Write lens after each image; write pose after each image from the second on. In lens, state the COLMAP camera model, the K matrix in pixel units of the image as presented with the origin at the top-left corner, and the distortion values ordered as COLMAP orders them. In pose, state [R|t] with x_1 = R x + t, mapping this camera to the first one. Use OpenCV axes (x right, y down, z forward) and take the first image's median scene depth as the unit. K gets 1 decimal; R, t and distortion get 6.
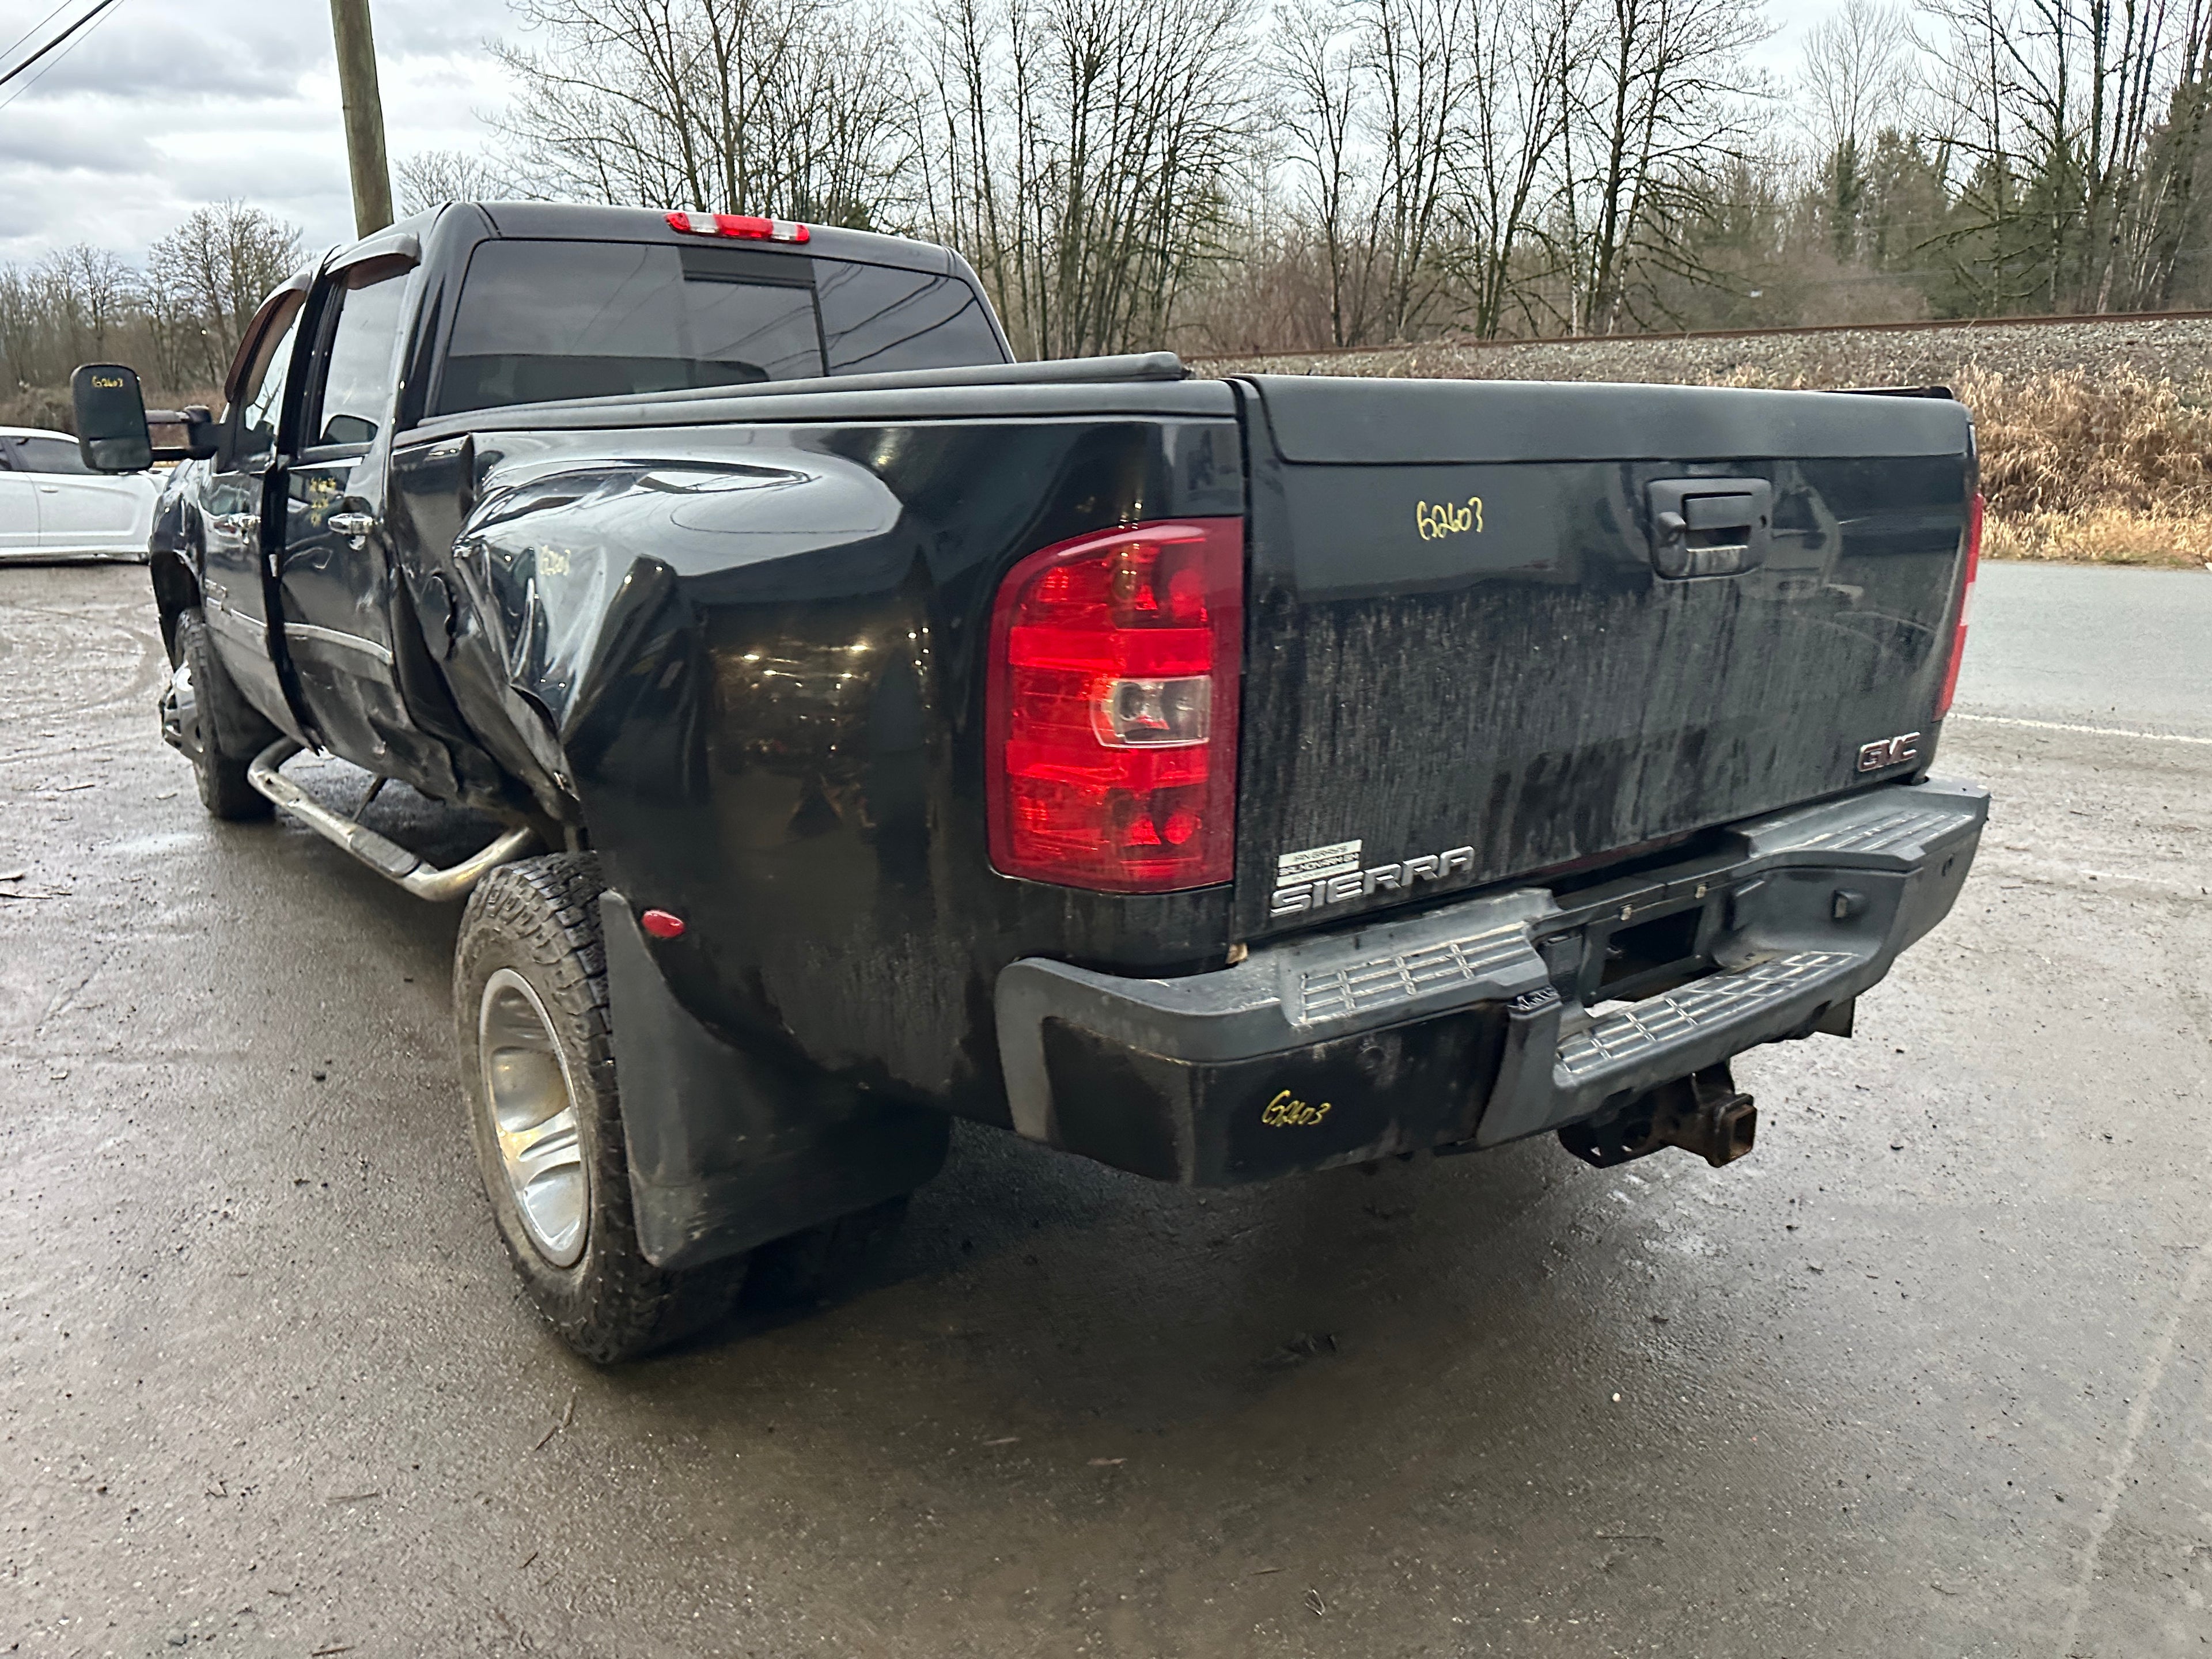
lens RADIAL K [[1560.7, 0, 1112.6], [0, 1560.7, 822.7], [0, 0, 1]] dist [0.039972, -0.043777]
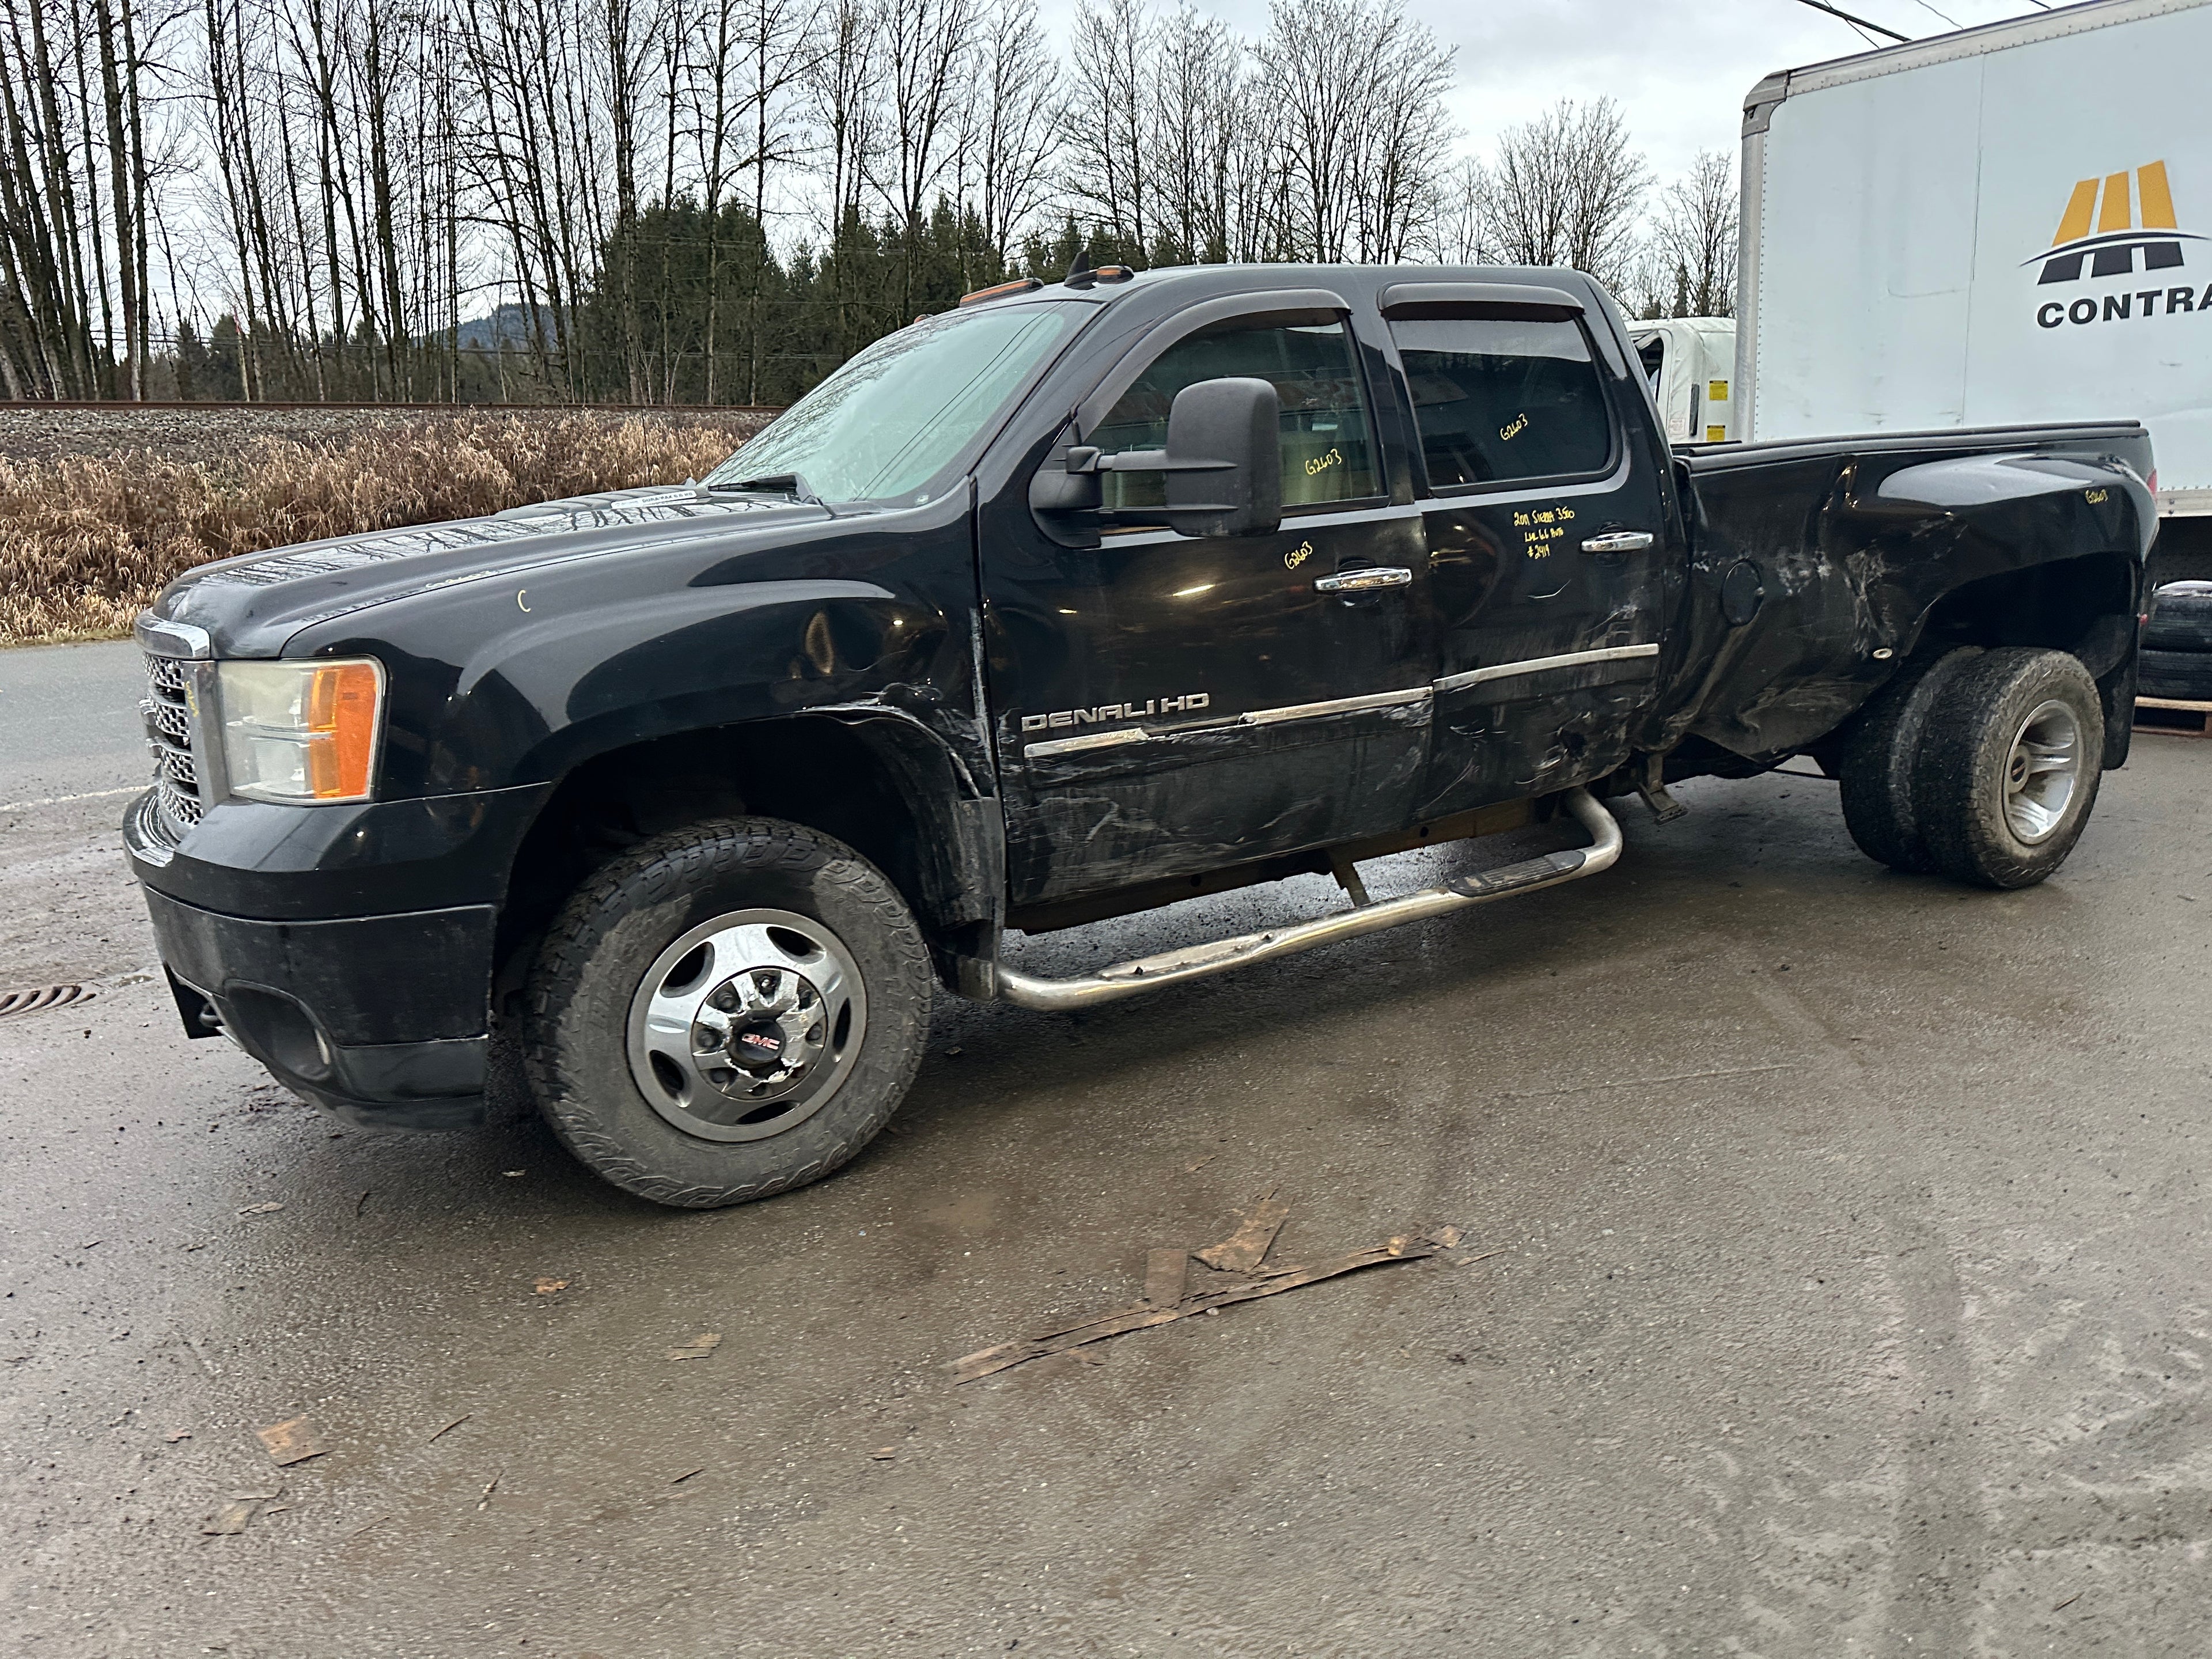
lens RADIAL K [[1560.7, 0, 1112.6], [0, 1560.7, 822.7], [0, 0, 1]] dist [0.039972, -0.043777]
pose [[0.120958, -0.227130, 0.966323, -0.161319], [0.271454, 0.943934, 0.187889, -0.030234], [-0.954820, 0.239586, 0.175832, 0.117173]]
